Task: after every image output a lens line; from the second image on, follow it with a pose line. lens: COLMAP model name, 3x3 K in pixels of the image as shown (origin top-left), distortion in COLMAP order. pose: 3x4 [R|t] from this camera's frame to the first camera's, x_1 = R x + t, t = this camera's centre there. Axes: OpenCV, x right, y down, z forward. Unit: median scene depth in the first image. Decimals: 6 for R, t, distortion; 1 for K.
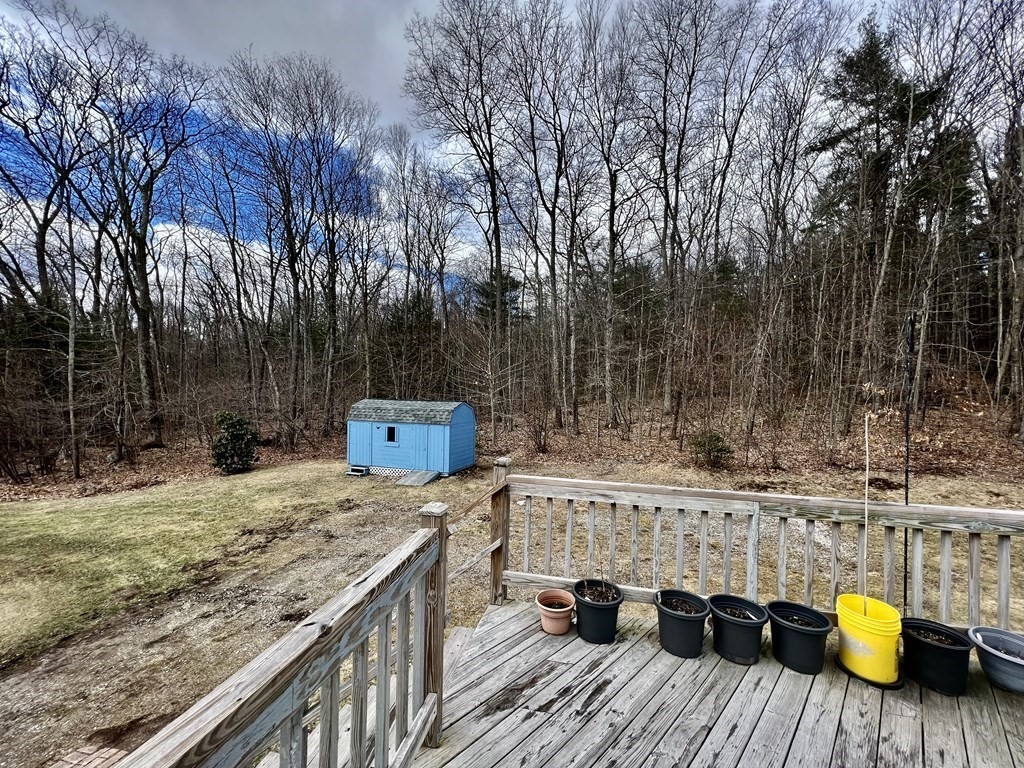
lens RADIAL K [[409.9, 0, 512.0], [0, 409.9, 384.0], [0, 0, 1]] dist [-0.002827, 0.000104]
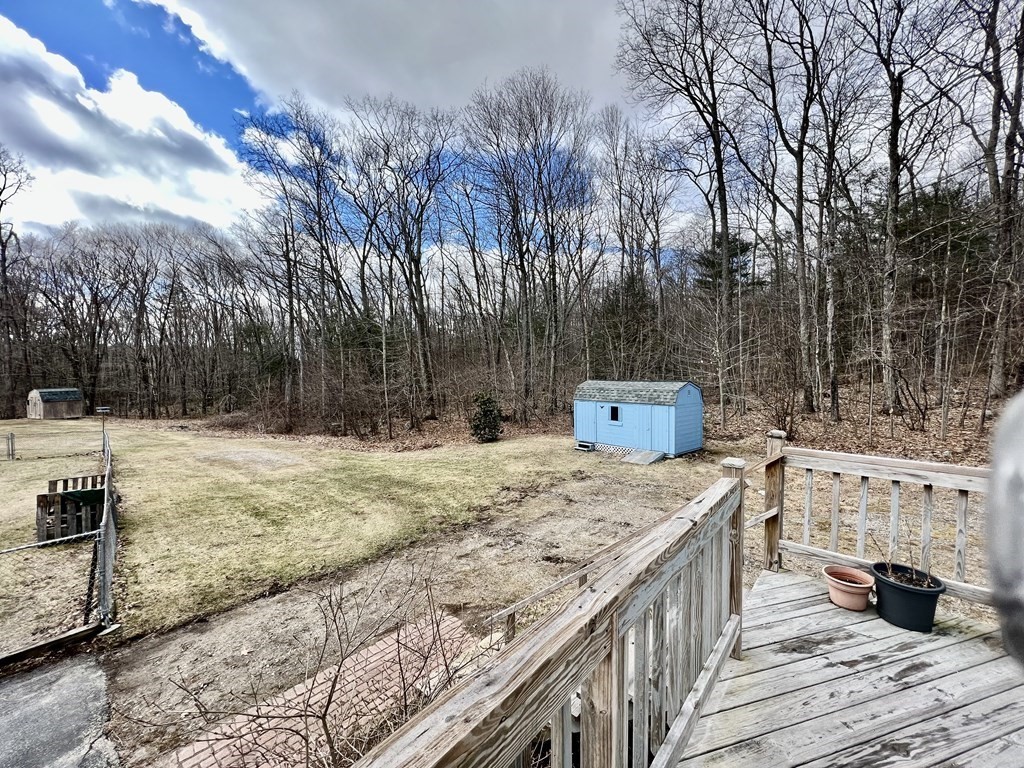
lens RADIAL K [[409.9, 0, 512.0], [0, 409.9, 384.0], [0, 0, 1]] dist [-0.002827, 0.000104]
pose [[0.875196, -0.007468, -0.483711, -0.024705], [0.028526, 0.998938, 0.036189, 0.002978], [0.482927, -0.045471, 0.874479, -0.044496]]
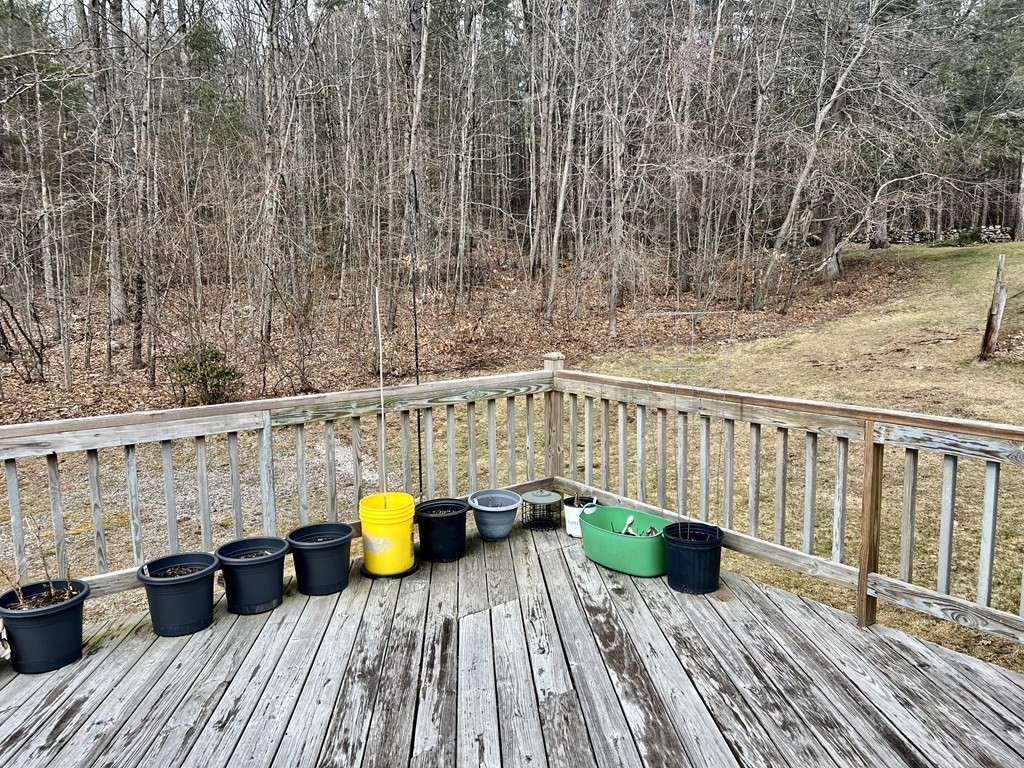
lens RADIAL K [[769.5, 0, 512.0], [0, 769.5, 384.0], [0, 0, 1]] dist [0.044070, -0.049674]
pose [[0.671187, -0.137833, 0.728362, -0.025367], [0.024654, 0.986169, 0.163901, 0.004113], [-0.740878, -0.092051, 0.665301, -0.054922]]
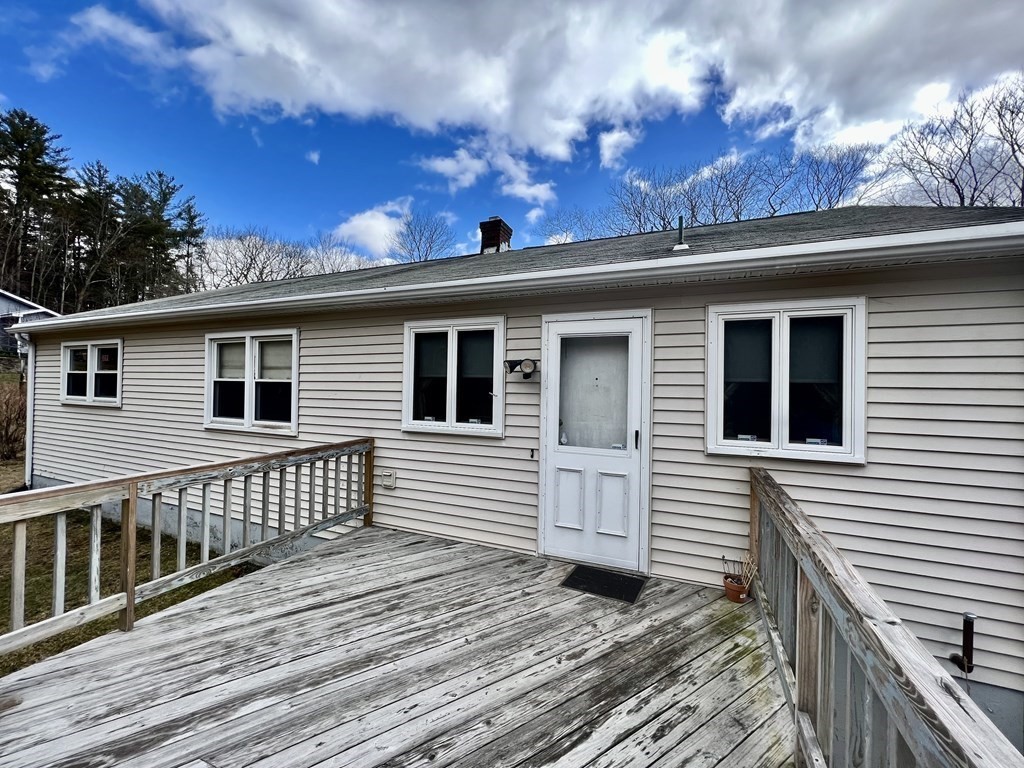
lens RADIAL K [[409.9, 0, 512.0], [0, 409.9, 384.0], [0, 0, 1]] dist [-0.002827, 0.000104]
pose [[-0.974361, -0.045127, 0.220418, 0.016522], [-0.047187, 0.998878, -0.004088, 0.004571], [-0.219986, -0.014384, -0.975397, 0.177447]]
